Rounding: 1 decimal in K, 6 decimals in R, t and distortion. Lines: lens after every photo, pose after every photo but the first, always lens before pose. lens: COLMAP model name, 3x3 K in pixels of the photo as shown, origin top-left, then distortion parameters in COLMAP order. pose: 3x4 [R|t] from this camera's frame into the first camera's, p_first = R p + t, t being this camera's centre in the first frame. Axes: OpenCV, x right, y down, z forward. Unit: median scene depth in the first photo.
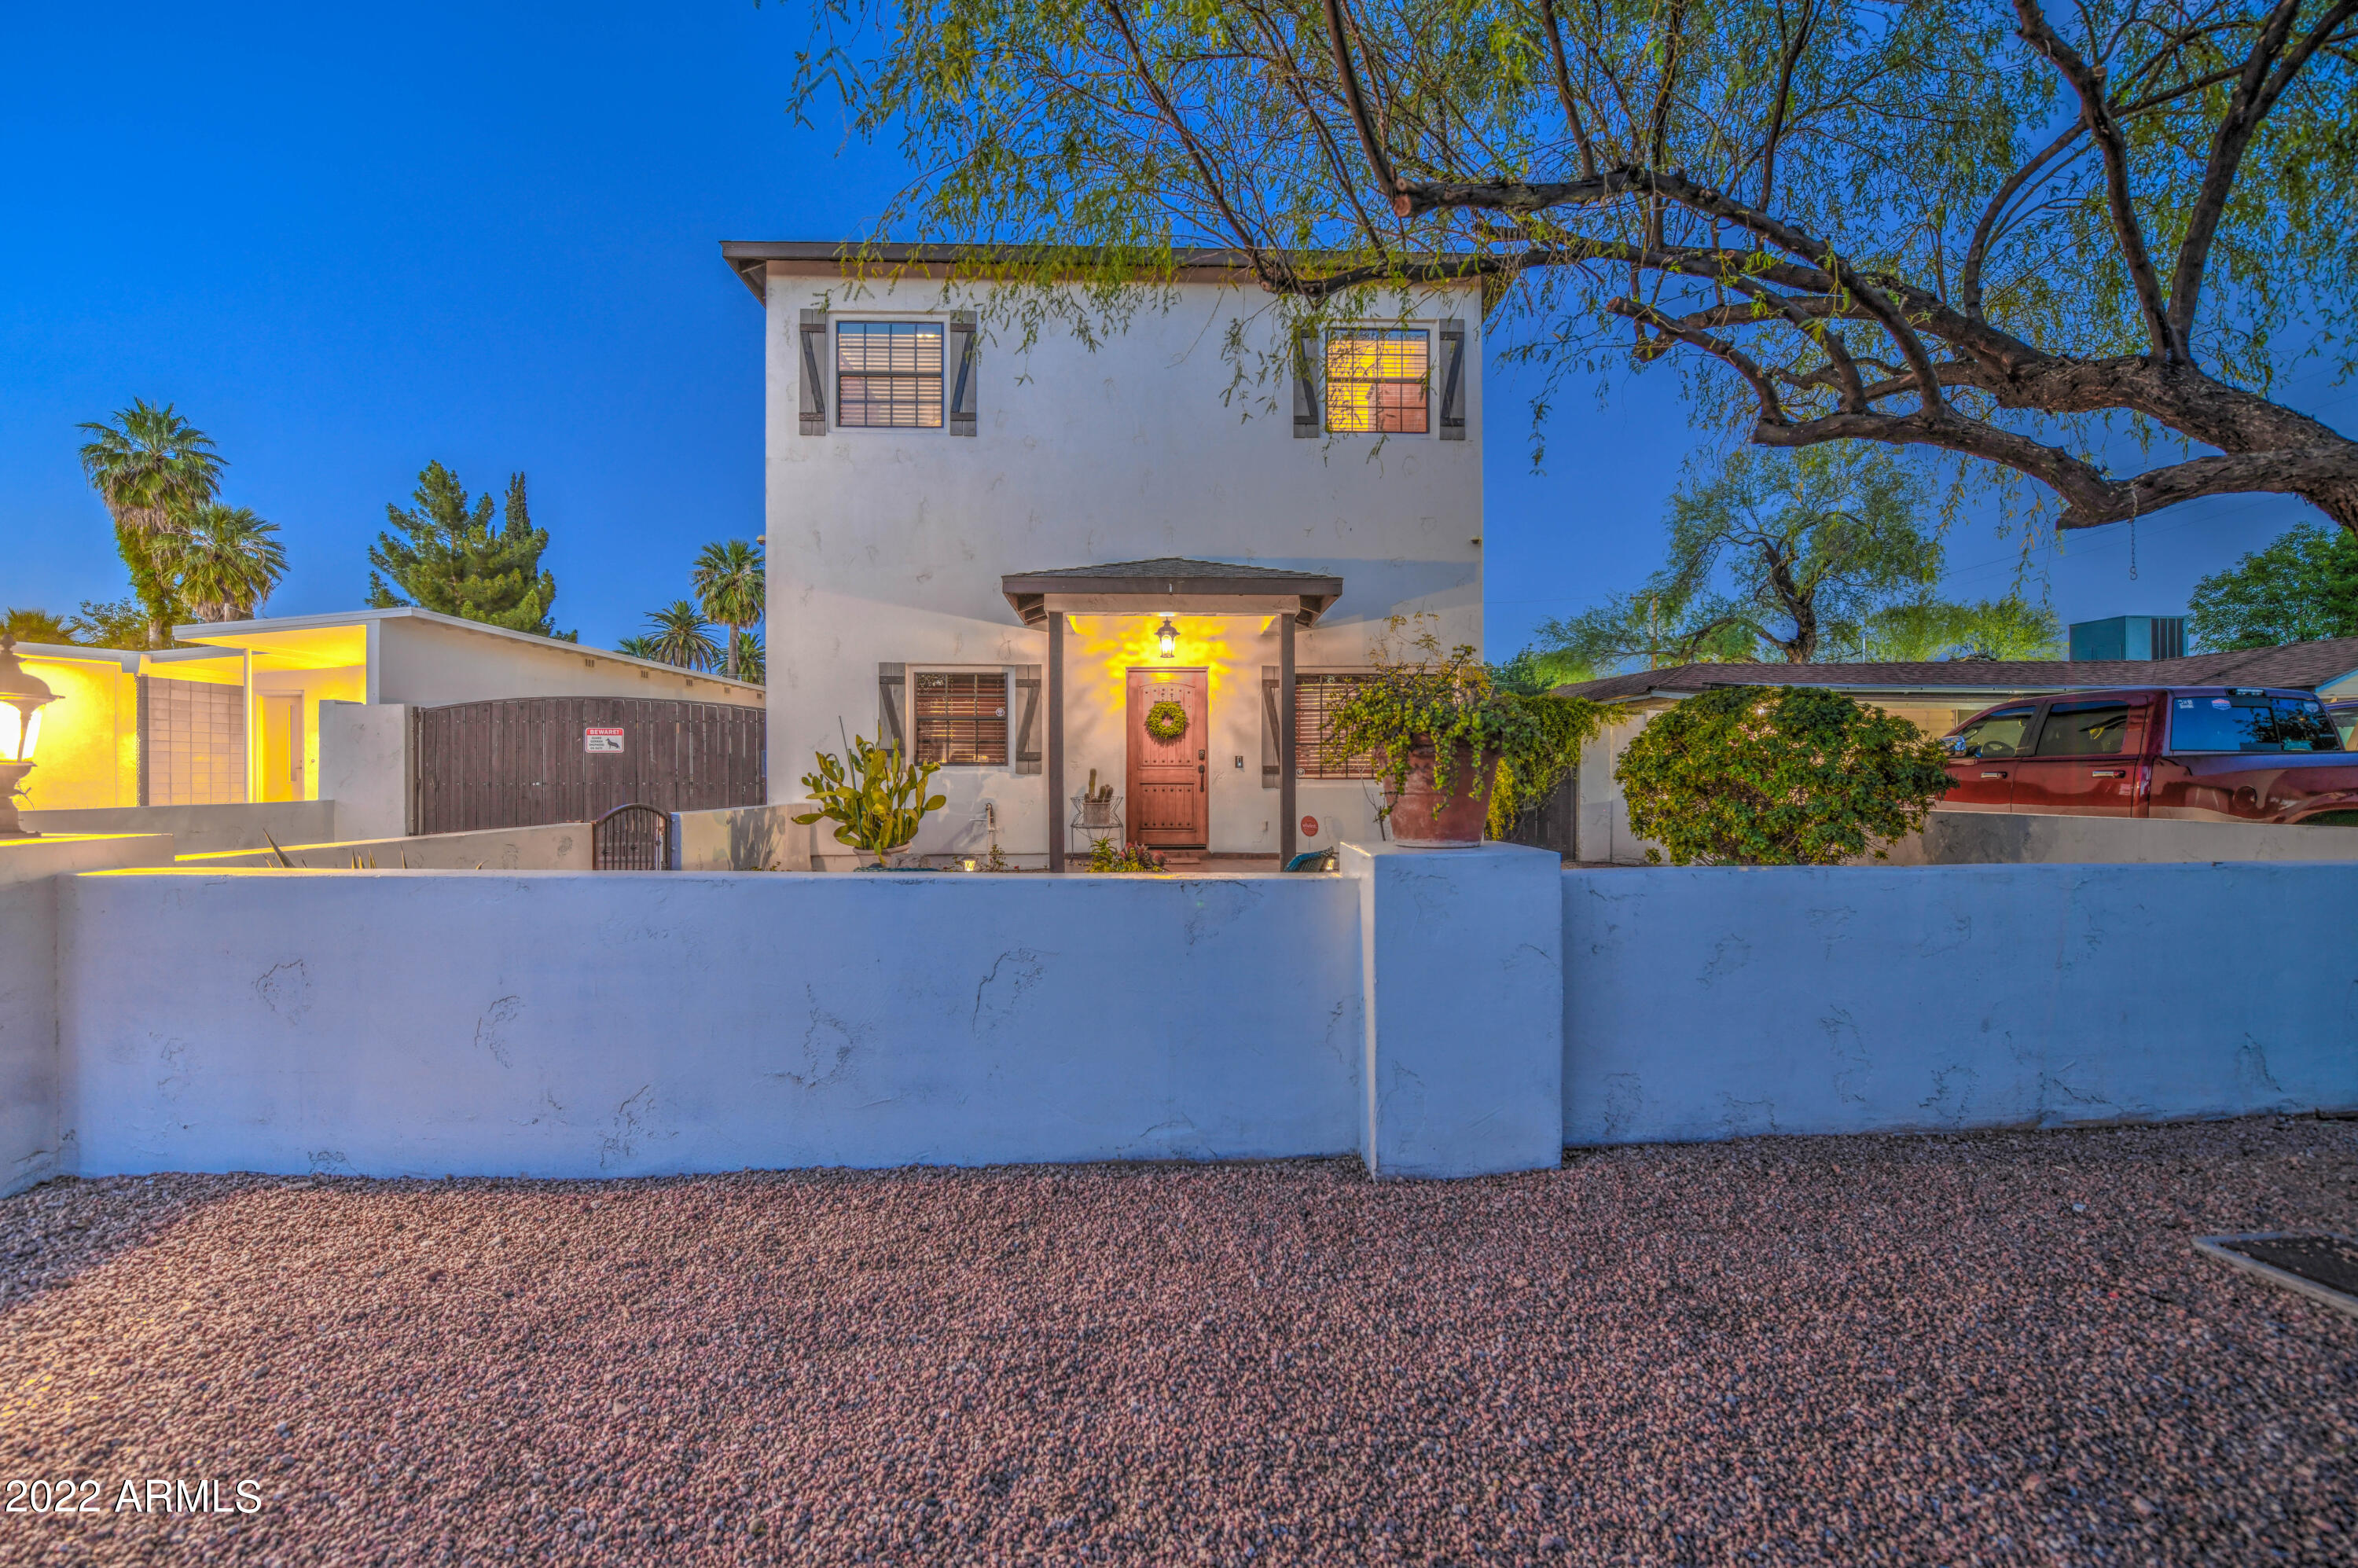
lens RADIAL K [[1013.9, 0, 1137.8], [0, 1013.9, 779.3], [0, 0, 1]] dist [-0.013712, -0.002140]
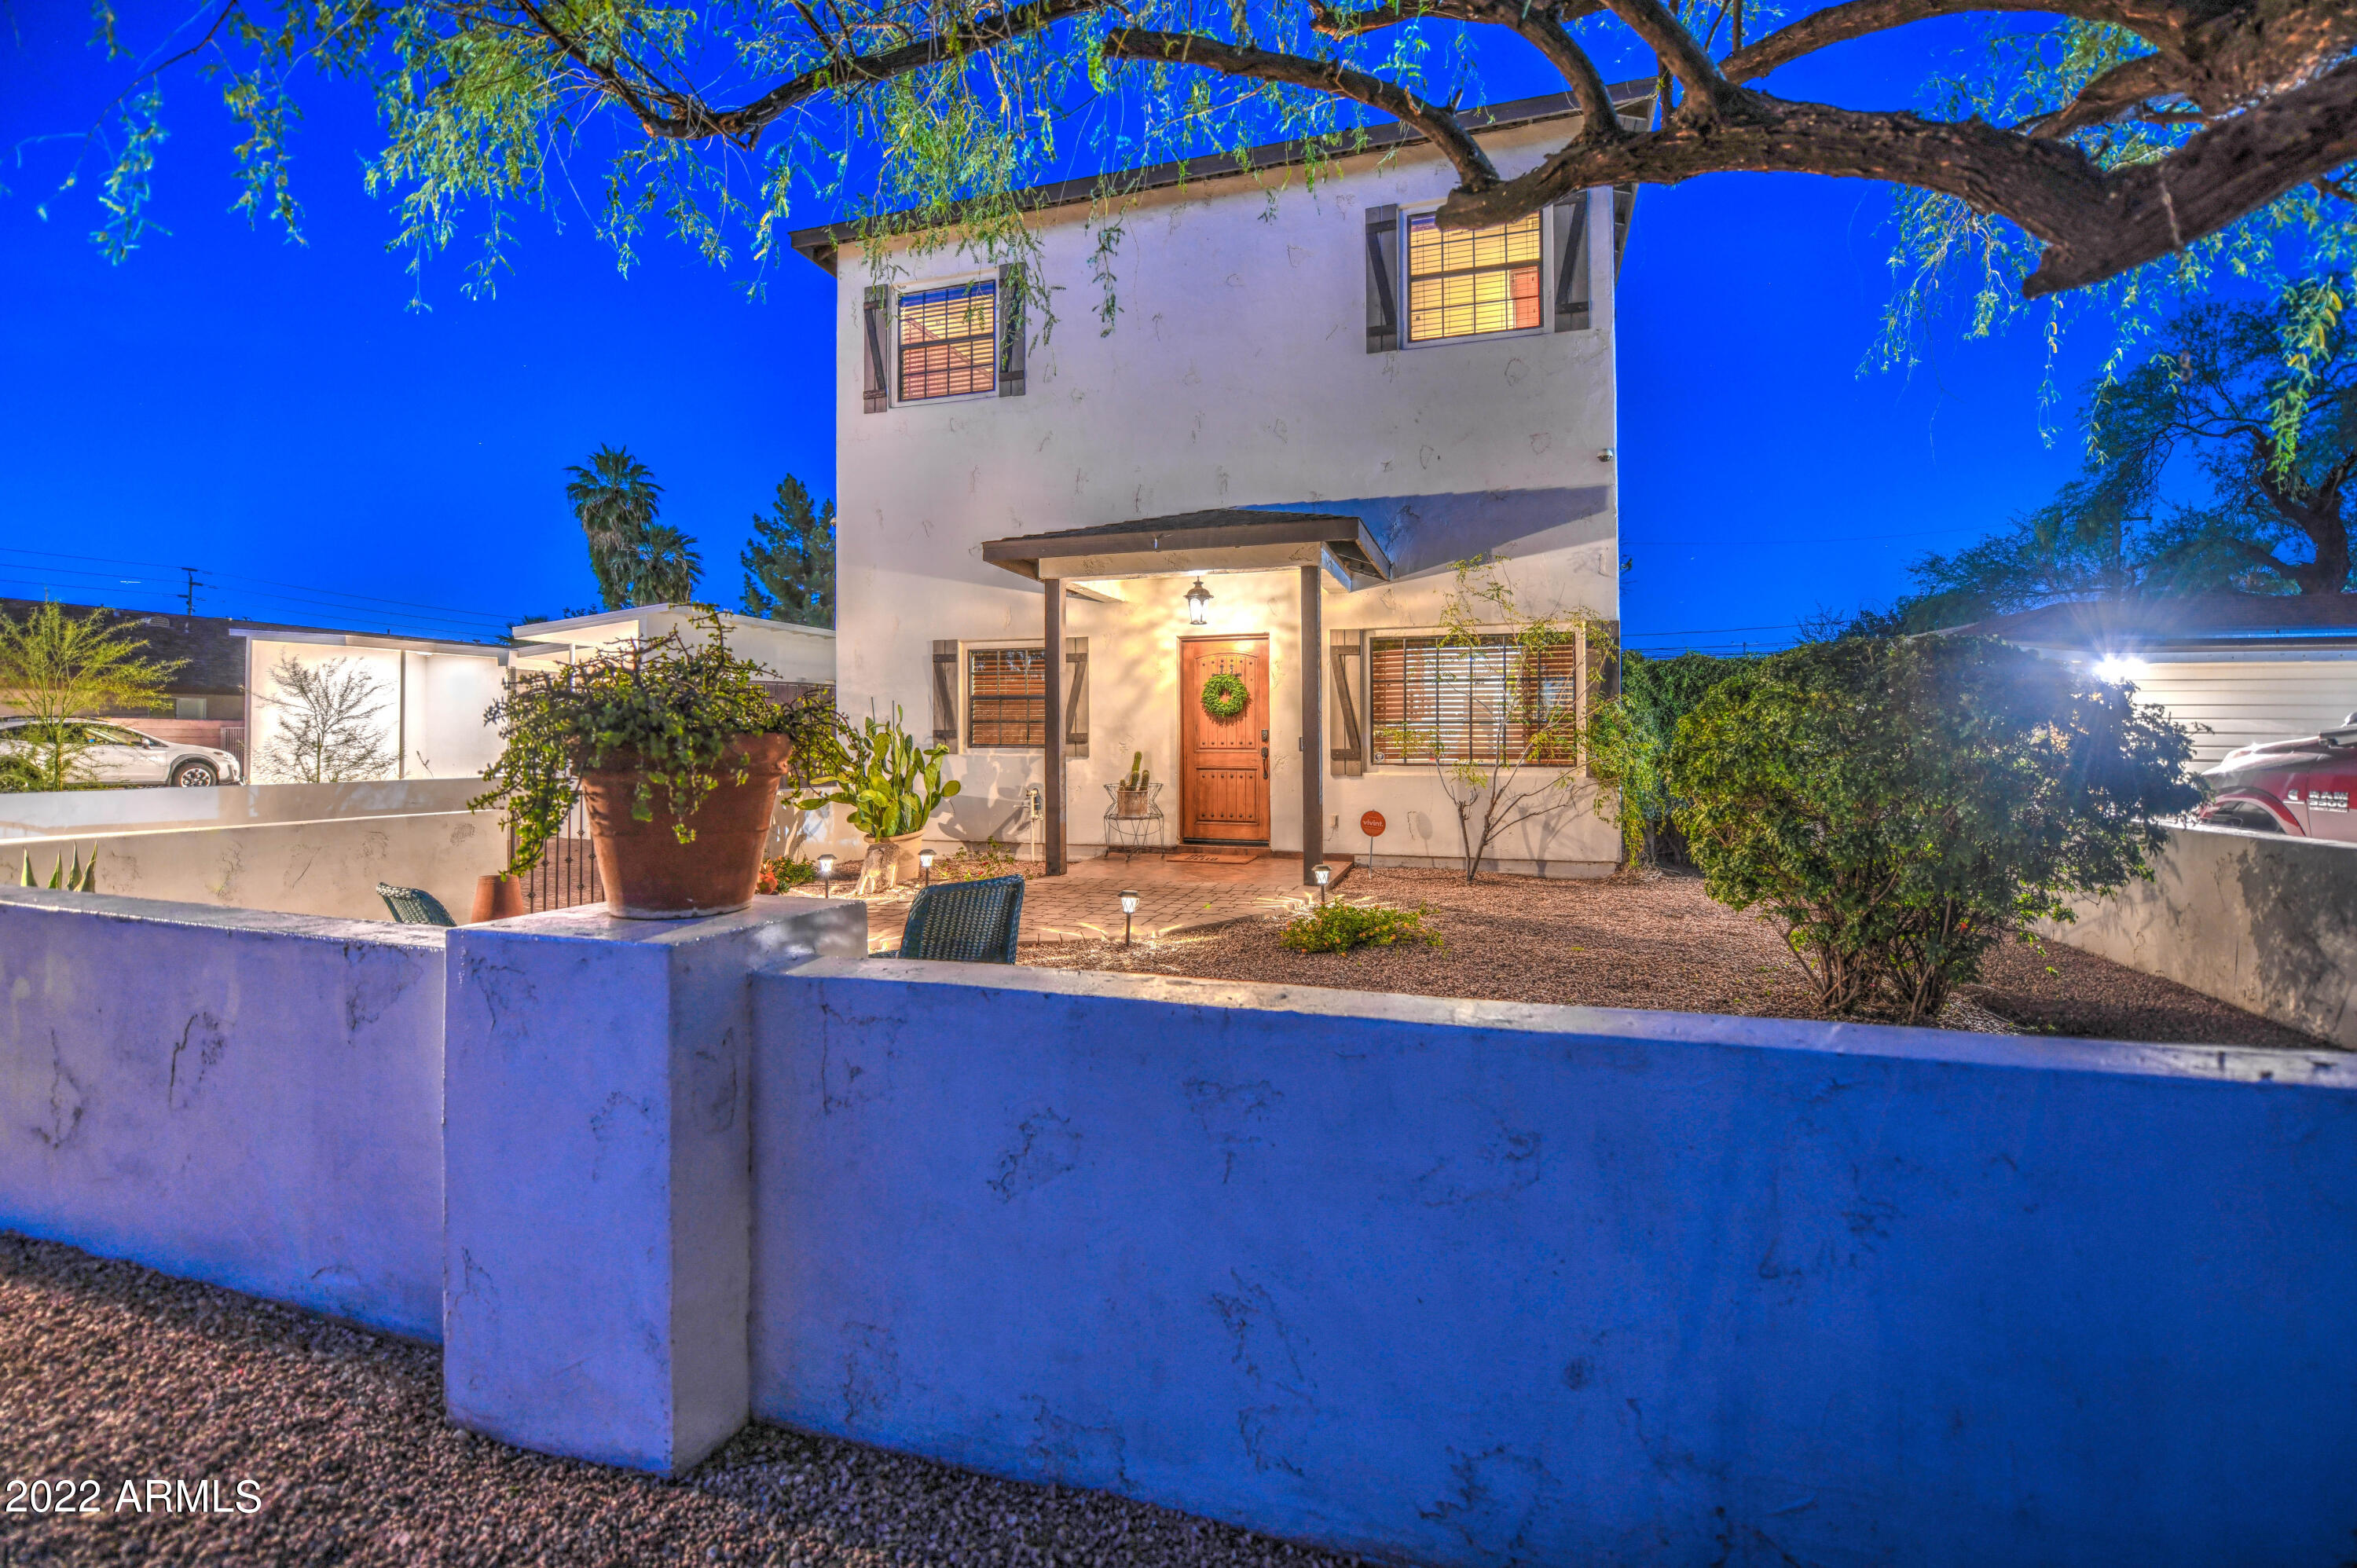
lens RADIAL K [[1013.5, 0, 1164.2], [0, 1013.5, 736.4], [0, 0, 1]] dist [-0.013712, -0.002140]
pose [[0.942103, -0.000378, -0.335324, 0.273372], [-0.003639, 0.999929, -0.011351, -0.013607], [0.335304, 0.011914, 0.942035, 0.165831]]
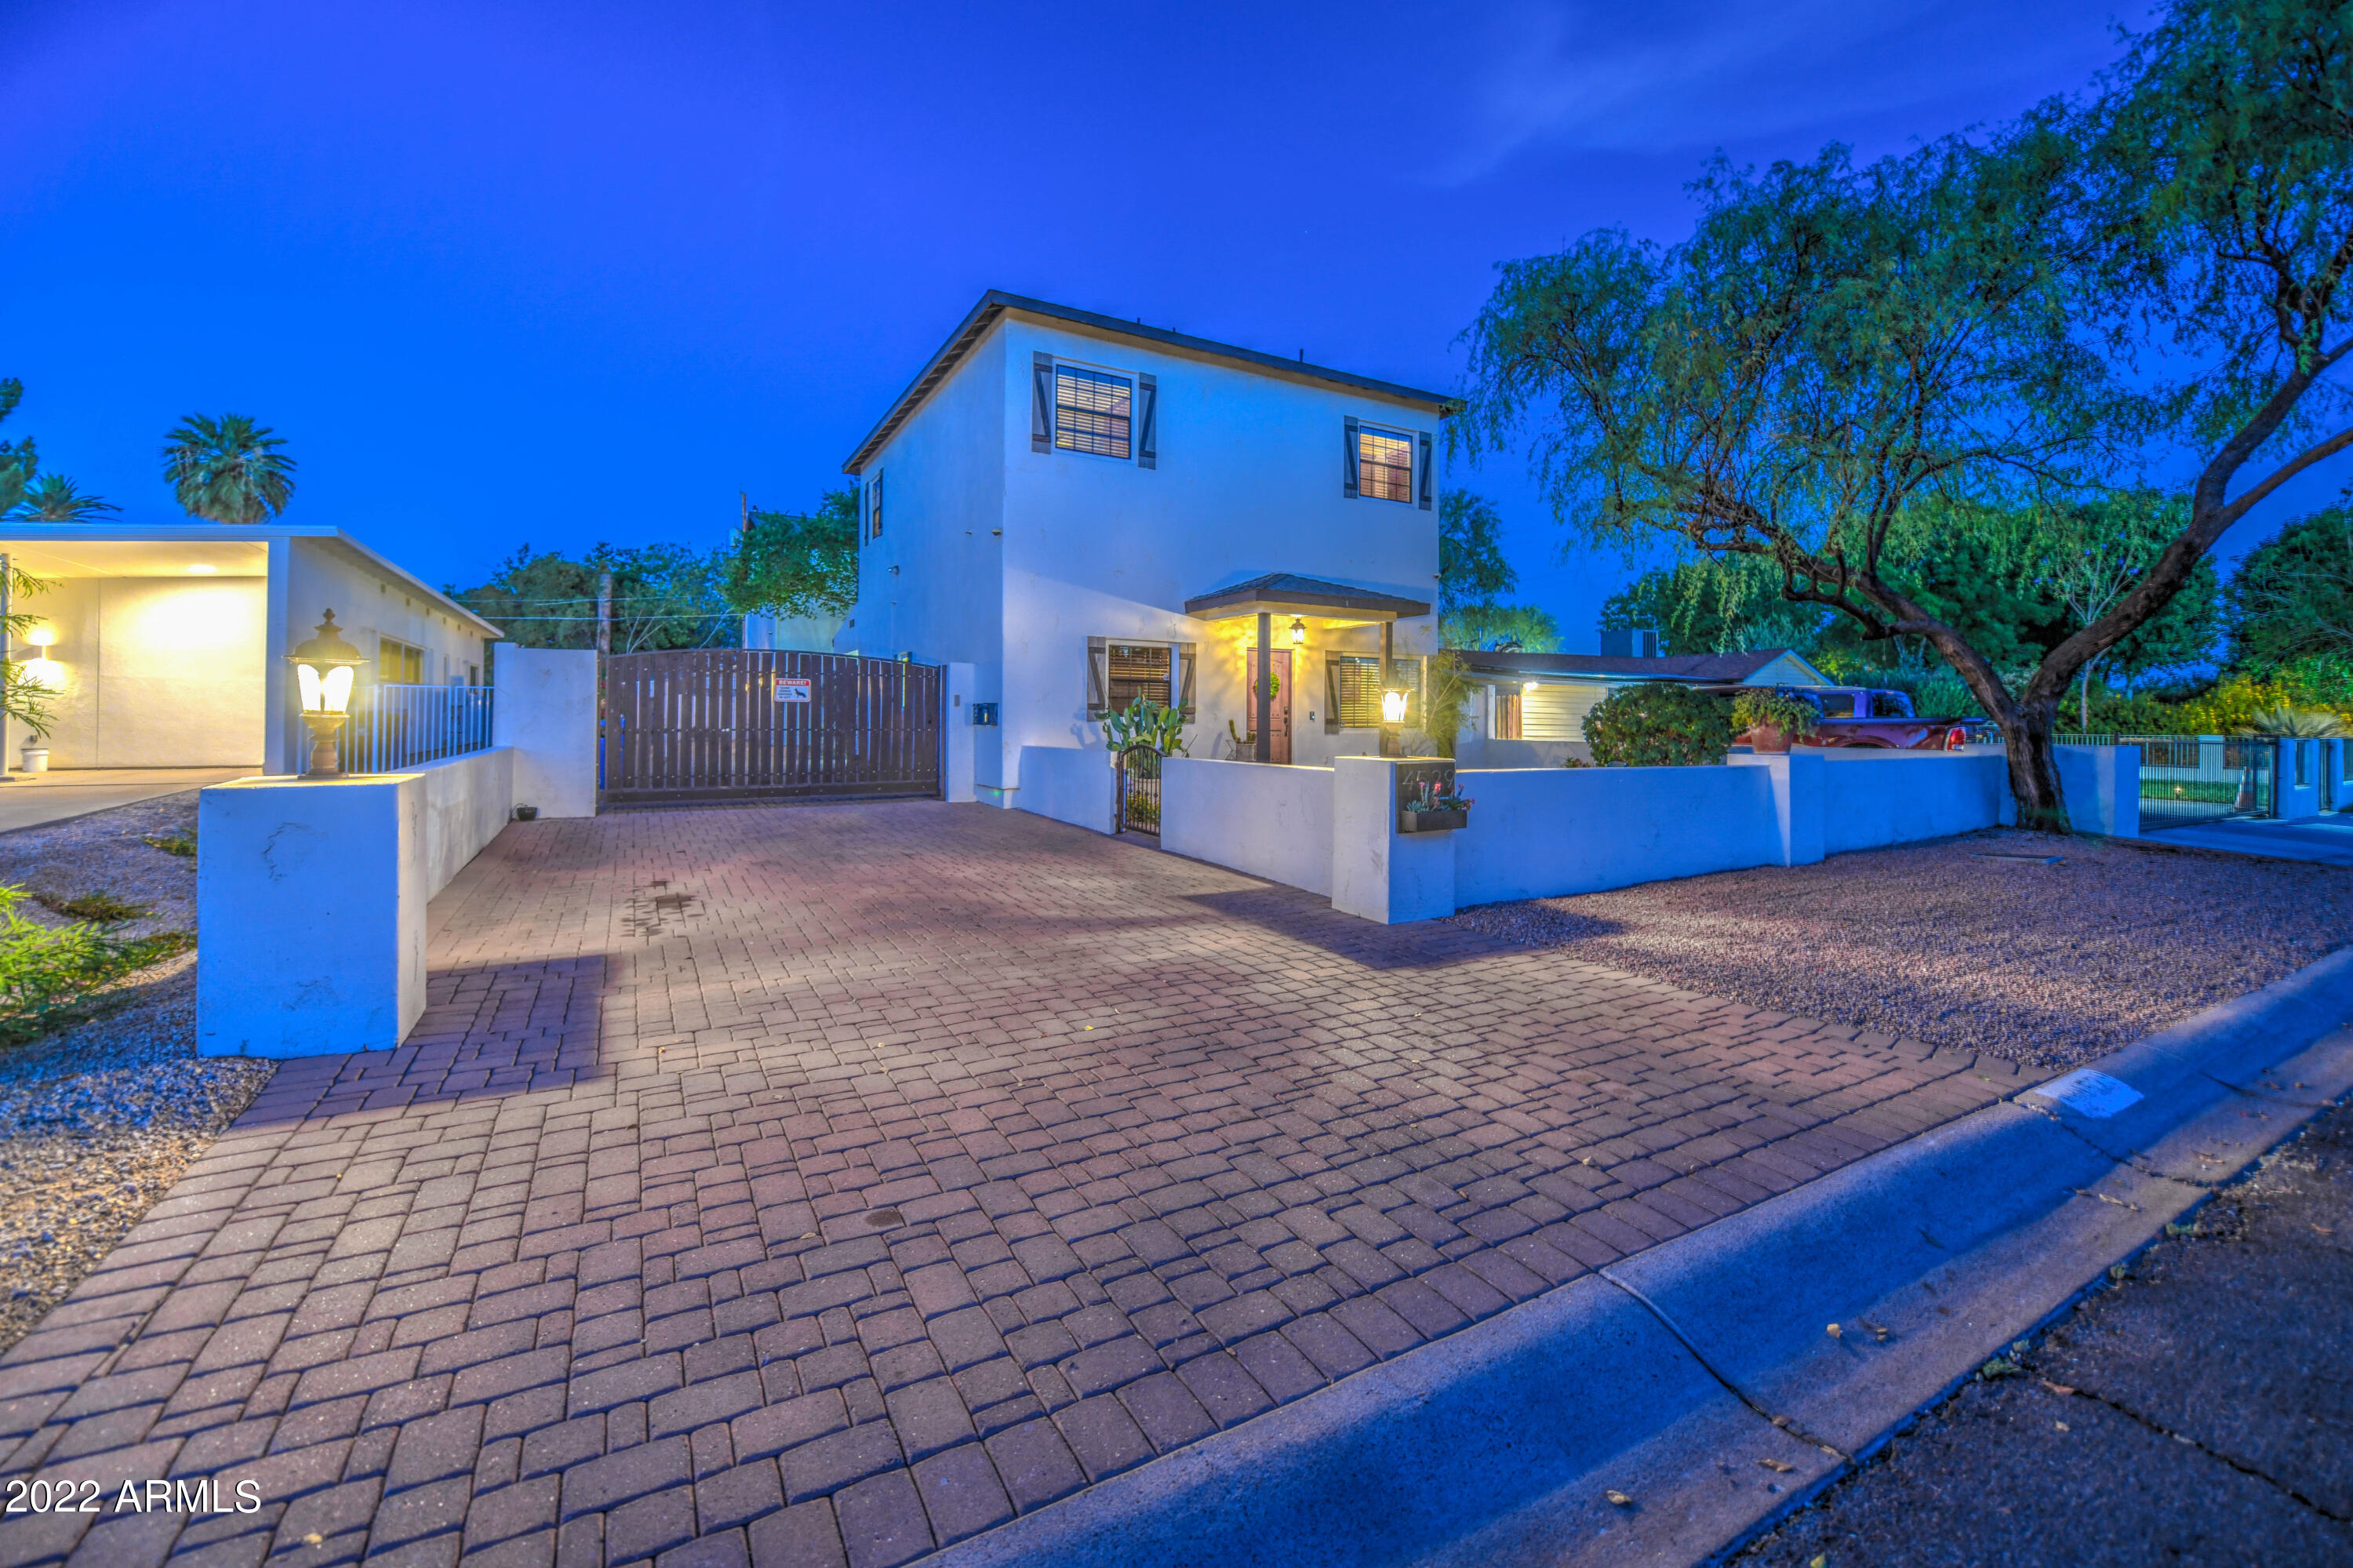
lens RADIAL K [[1039.4, 0, 1186.1], [0, 1039.4, 724.8], [0, 0, 1]] dist [-0.006041, -0.000128]
pose [[0.871925, 0.004013, 0.489623, -0.788246], [-0.003901, 0.999992, -0.001249, -0.001444], [-0.489623, -0.000821, 0.871934, -0.213002]]
